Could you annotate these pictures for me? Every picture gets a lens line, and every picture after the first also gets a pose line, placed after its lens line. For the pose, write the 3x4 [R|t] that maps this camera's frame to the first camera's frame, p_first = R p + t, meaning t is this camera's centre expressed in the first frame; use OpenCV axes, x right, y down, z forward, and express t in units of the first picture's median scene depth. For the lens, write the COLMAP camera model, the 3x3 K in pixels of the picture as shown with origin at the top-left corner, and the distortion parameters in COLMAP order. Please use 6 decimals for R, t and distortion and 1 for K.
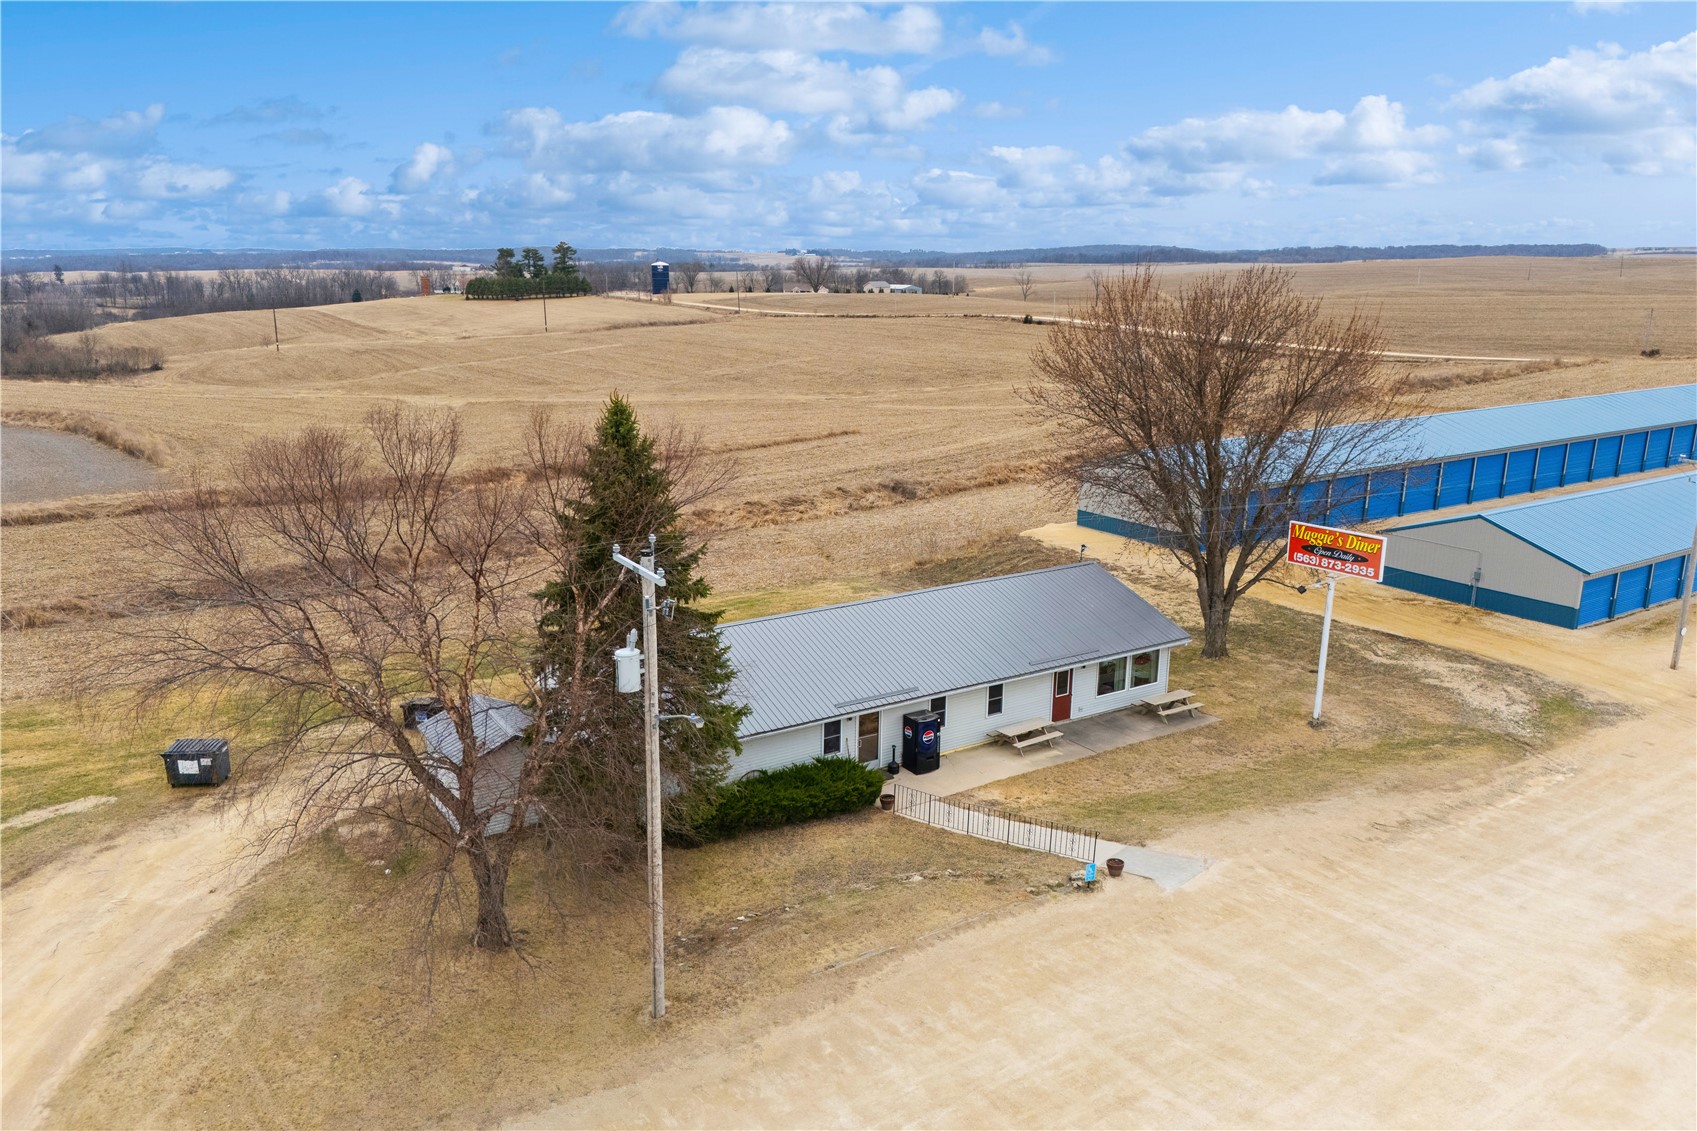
lens RADIAL K [[1306.6, 0, 848.5], [0, 1306.6, 565.5], [0, 0, 1]] dist [0.033934, 0.001254]
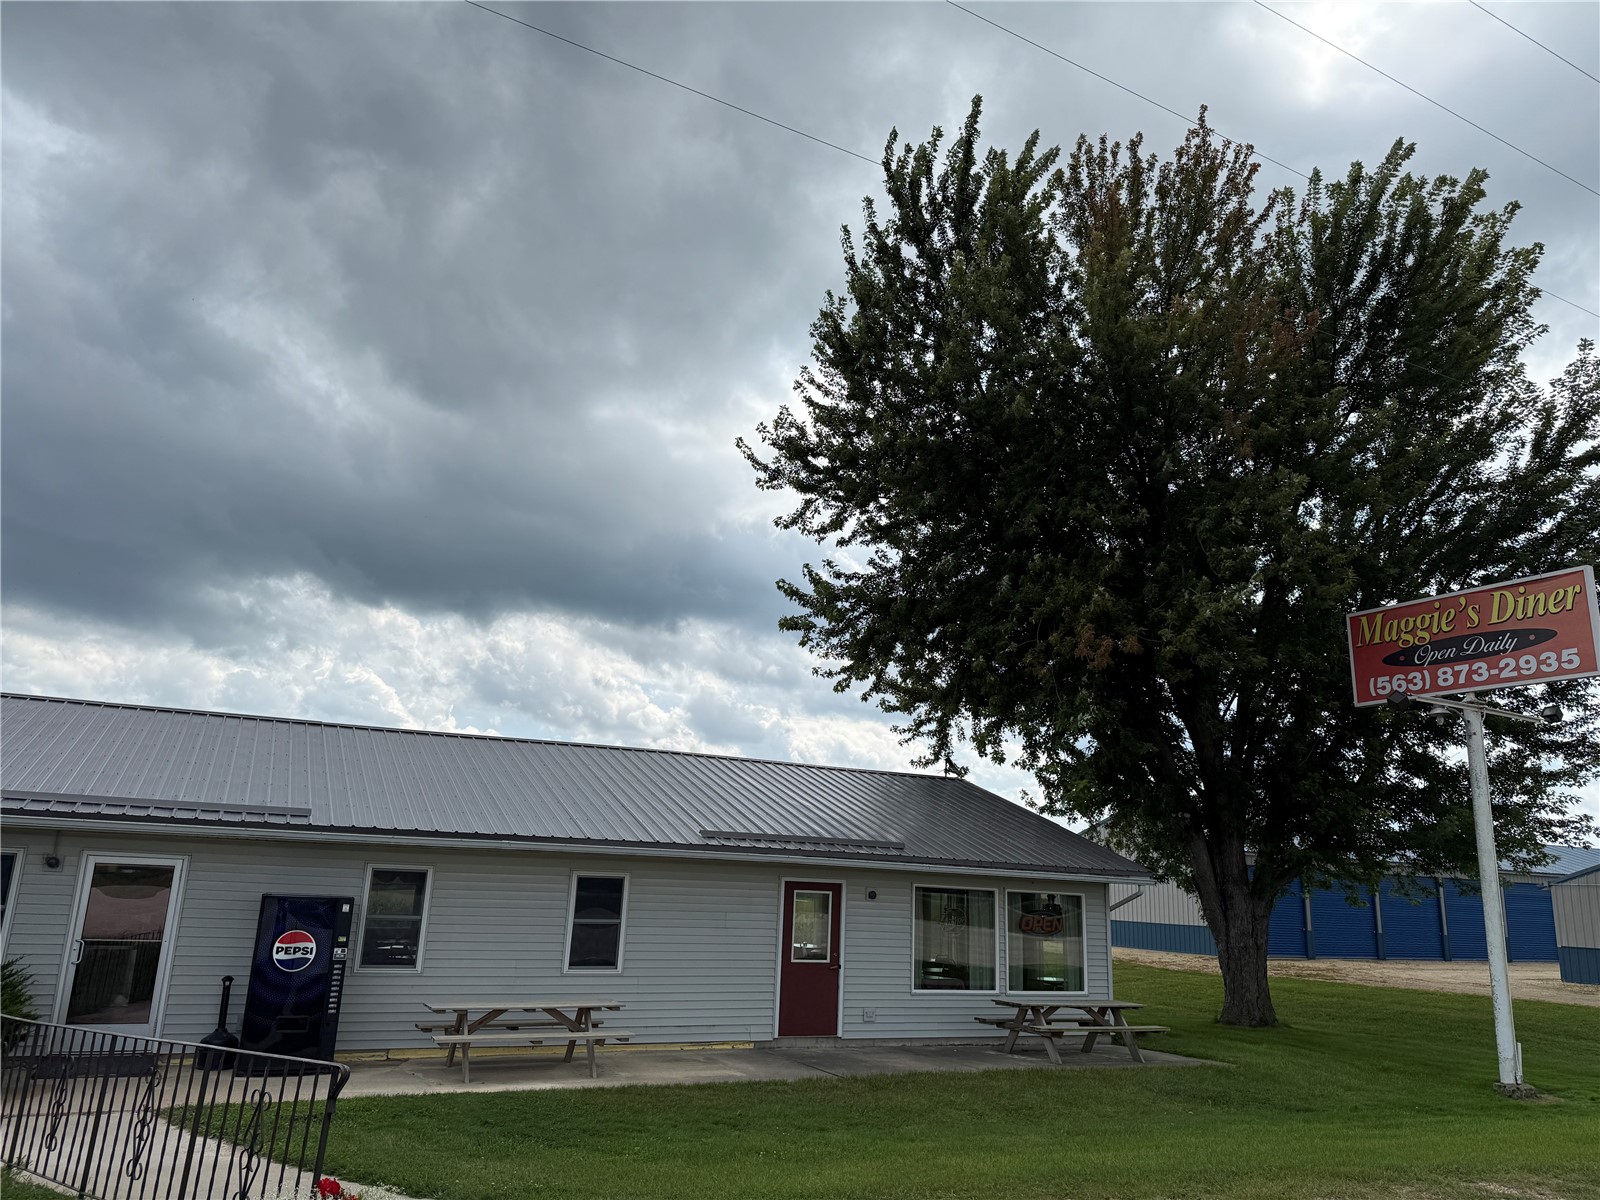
lens RADIAL K [[1089.8, 0, 812.8], [0, 1089.8, 568.0], [0, 0, 1]] dist [0.070935, -0.117514]
pose [[0.993814, 0.011848, -0.110425, 0.206445], [-0.064883, 0.868904, -0.490710, 0.163698], [0.090134, 0.494839, 0.864297, 0.684138]]
